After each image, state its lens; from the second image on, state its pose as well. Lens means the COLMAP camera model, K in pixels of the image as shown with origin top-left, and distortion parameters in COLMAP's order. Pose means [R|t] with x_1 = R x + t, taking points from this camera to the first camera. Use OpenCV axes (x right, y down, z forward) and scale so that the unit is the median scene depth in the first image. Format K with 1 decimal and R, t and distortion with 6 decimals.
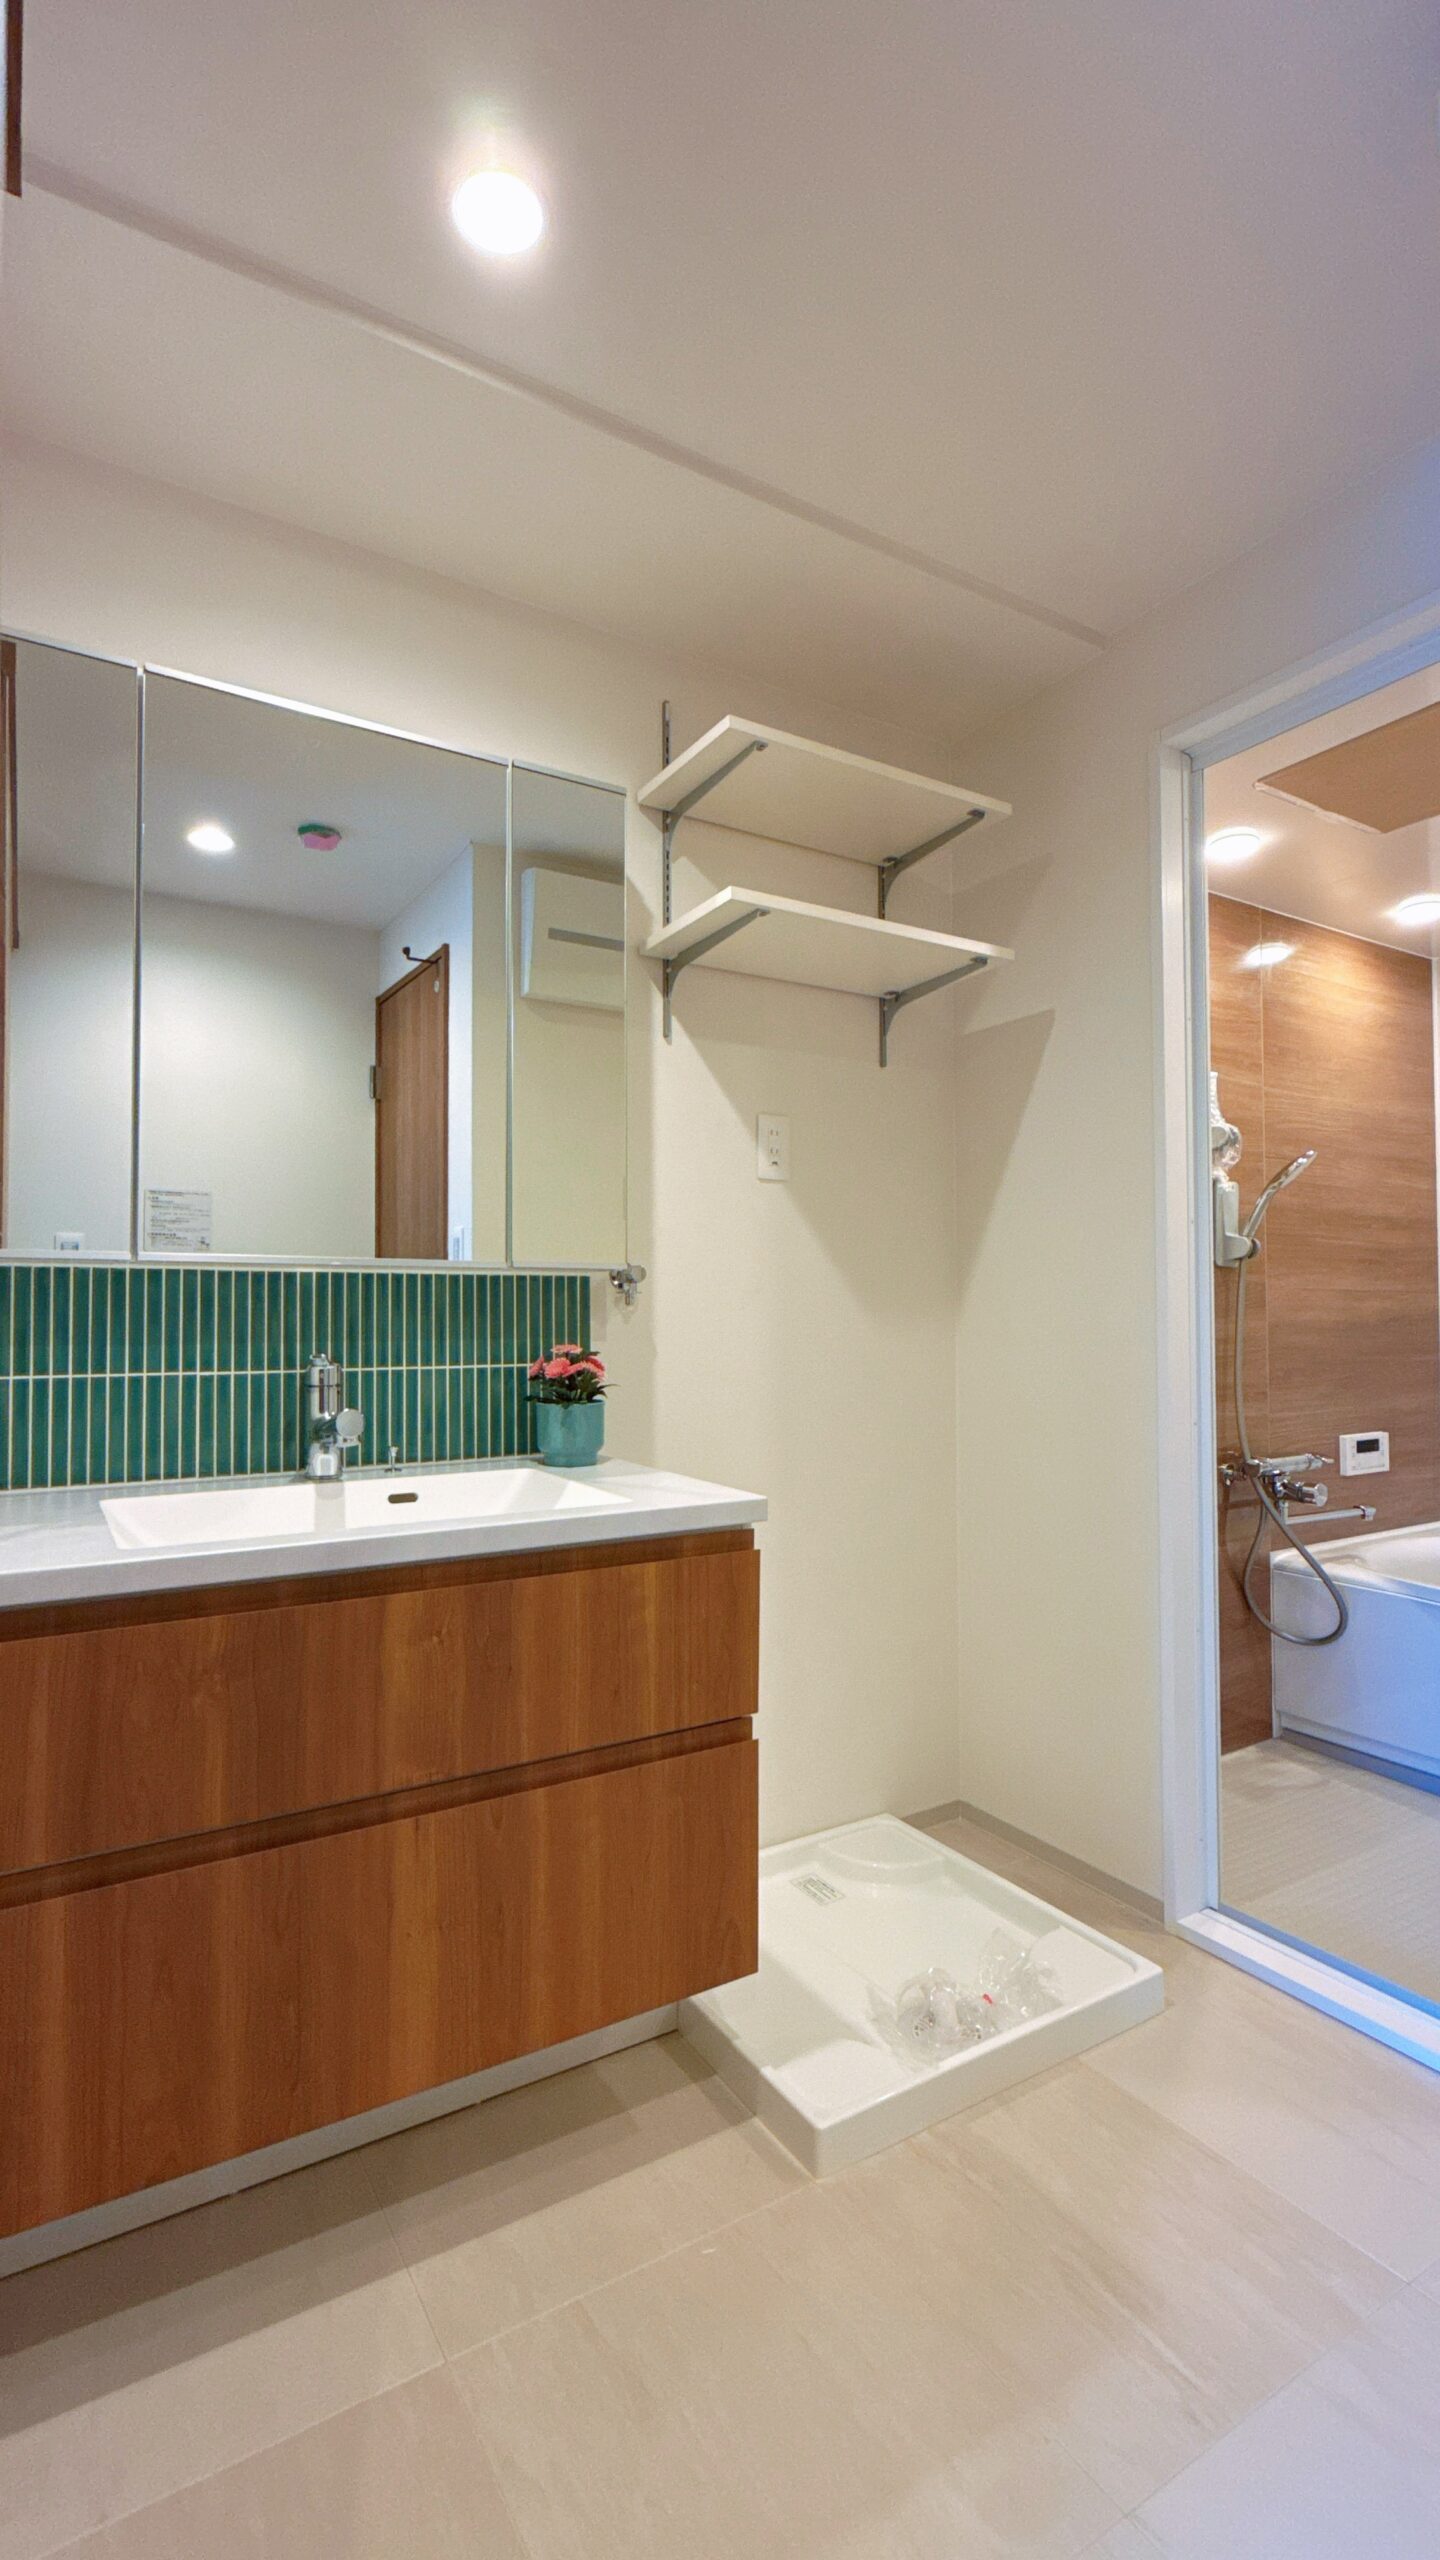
lens RADIAL K [[1170.9, 0, 725.7], [0, 1170.9, 1291.0], [0, 0, 1]] dist [-0.000161, -0.000029]
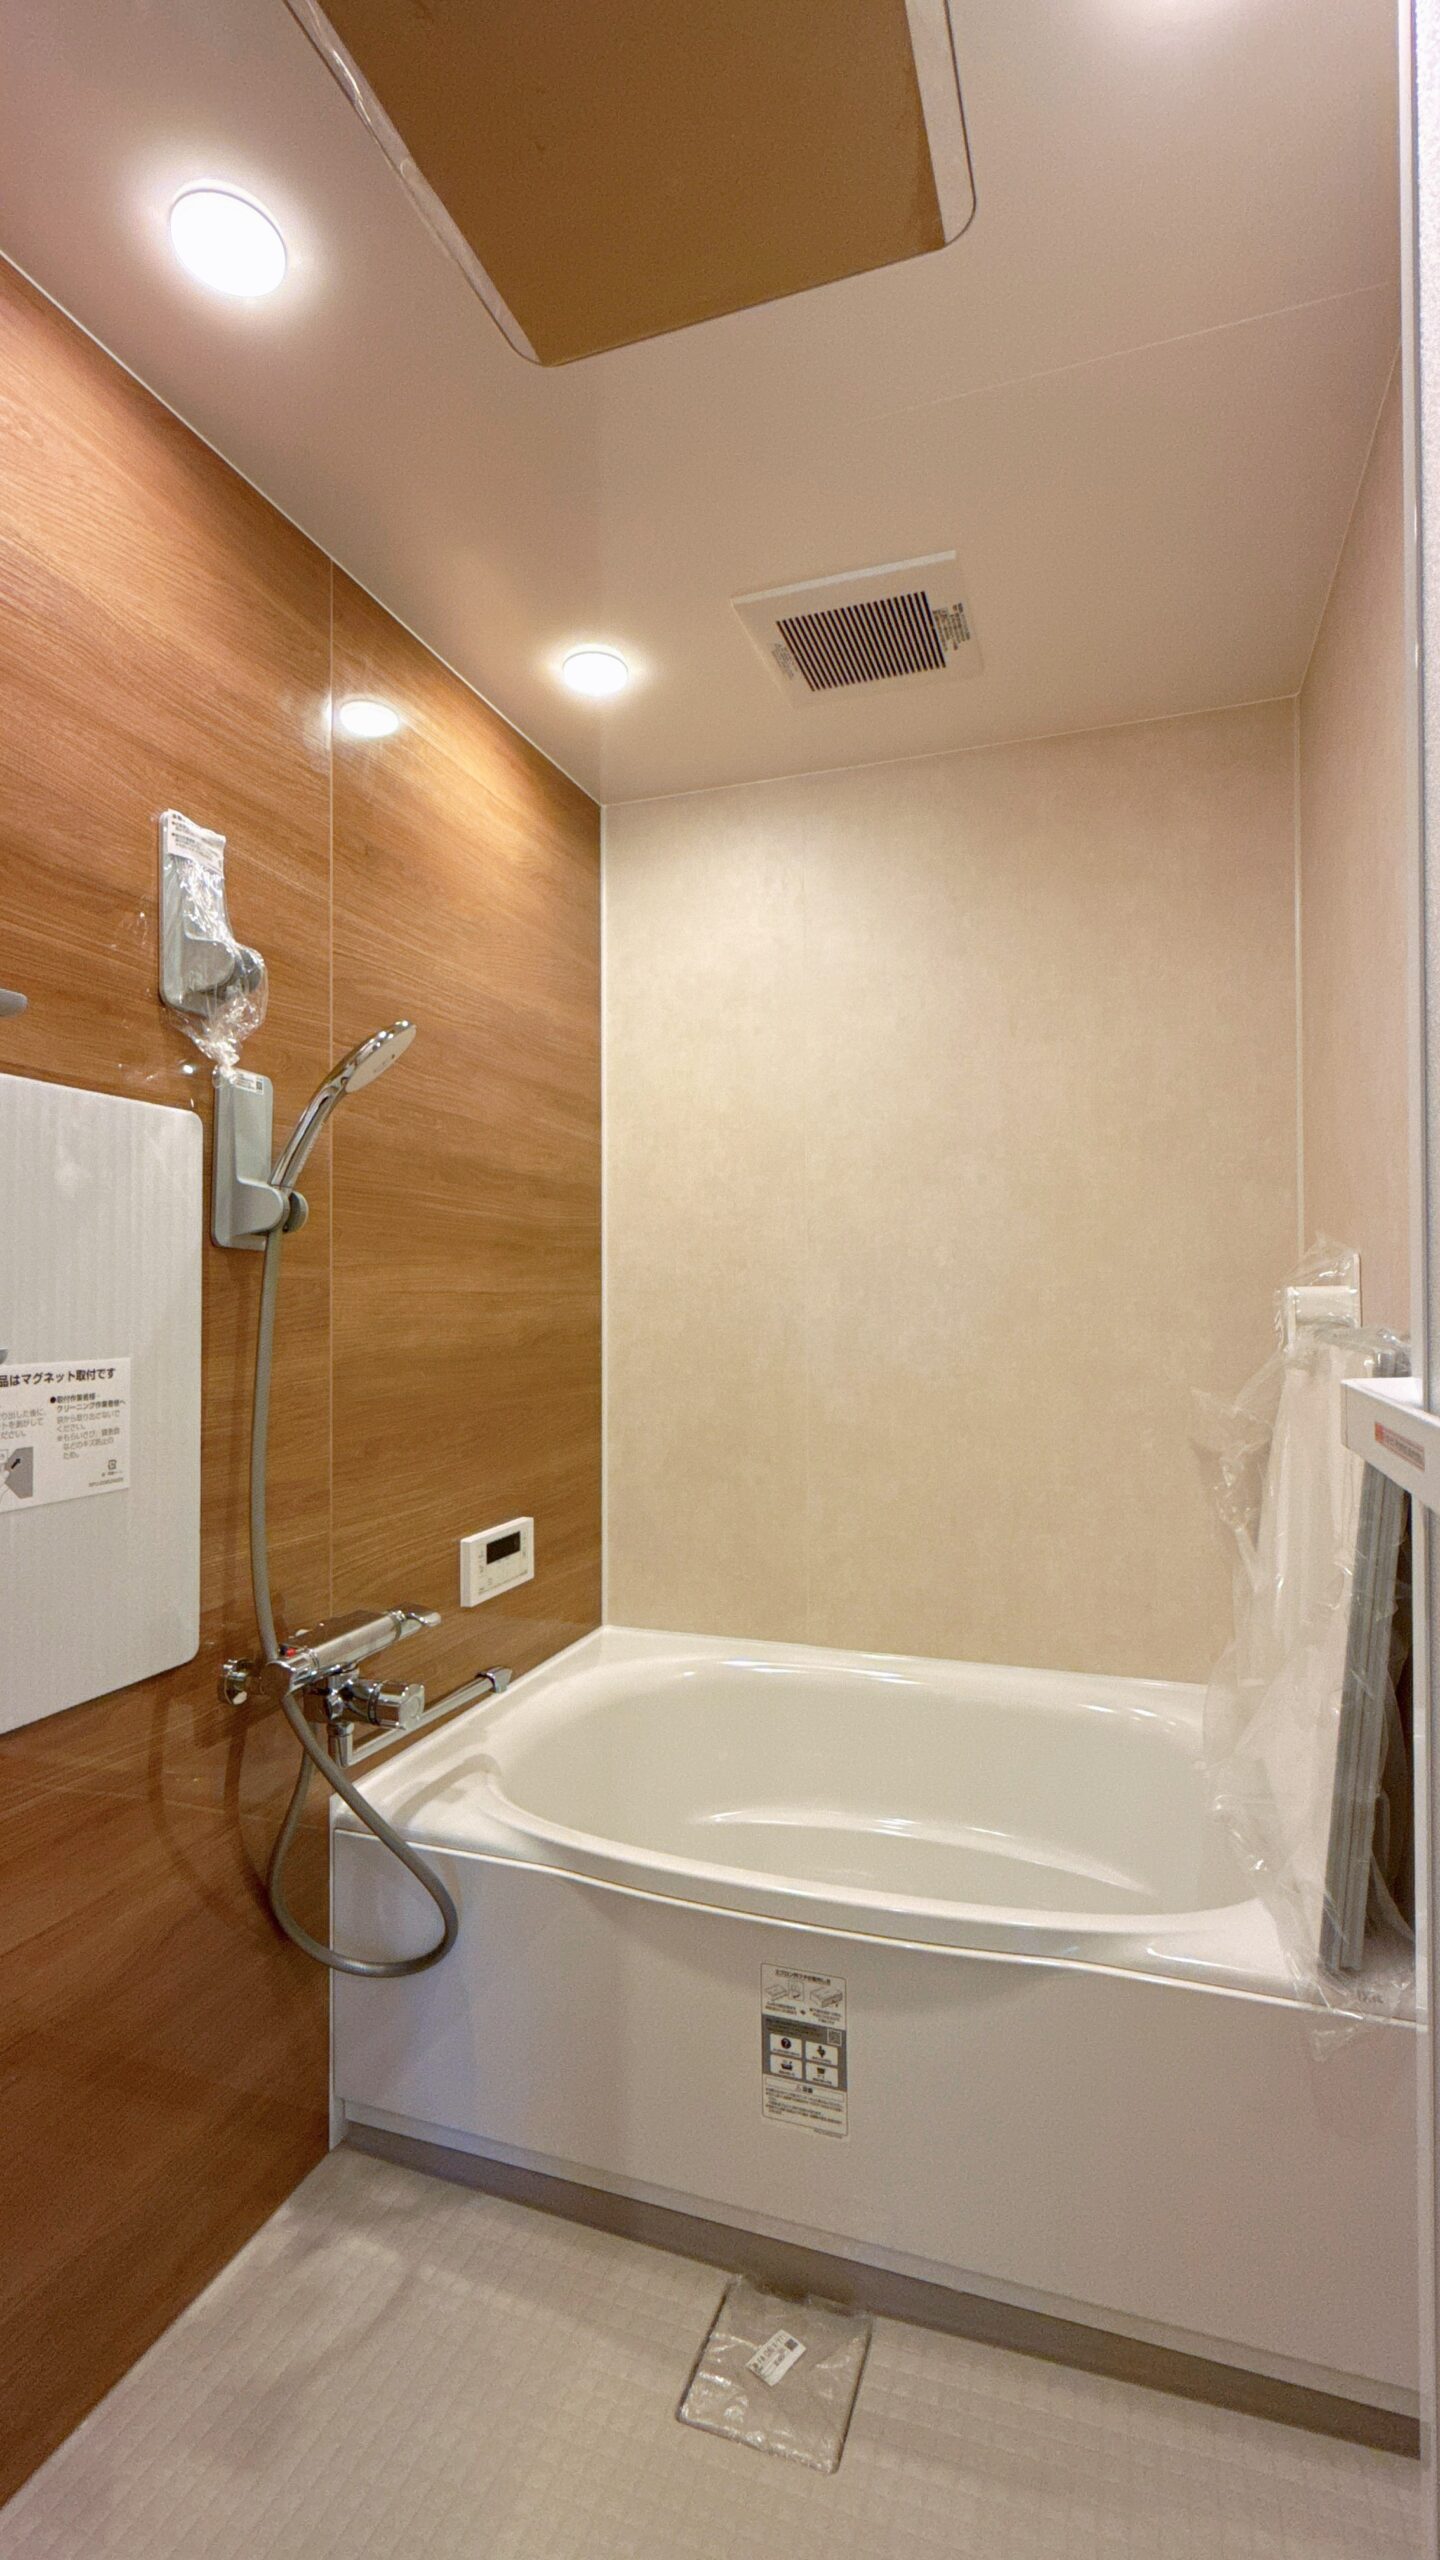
lens RADIAL K [[1170.9, 0, 724.0], [0, 1170.9, 1286.8], [0, 0, 1]] dist [-0.000161, -0.000029]
pose [[0.782408, 0.008045, 0.622714, 0.277641], [-0.016194, 0.999841, 0.007429, -0.011455], [-0.622556, -0.015897, 0.782414, 0.488896]]
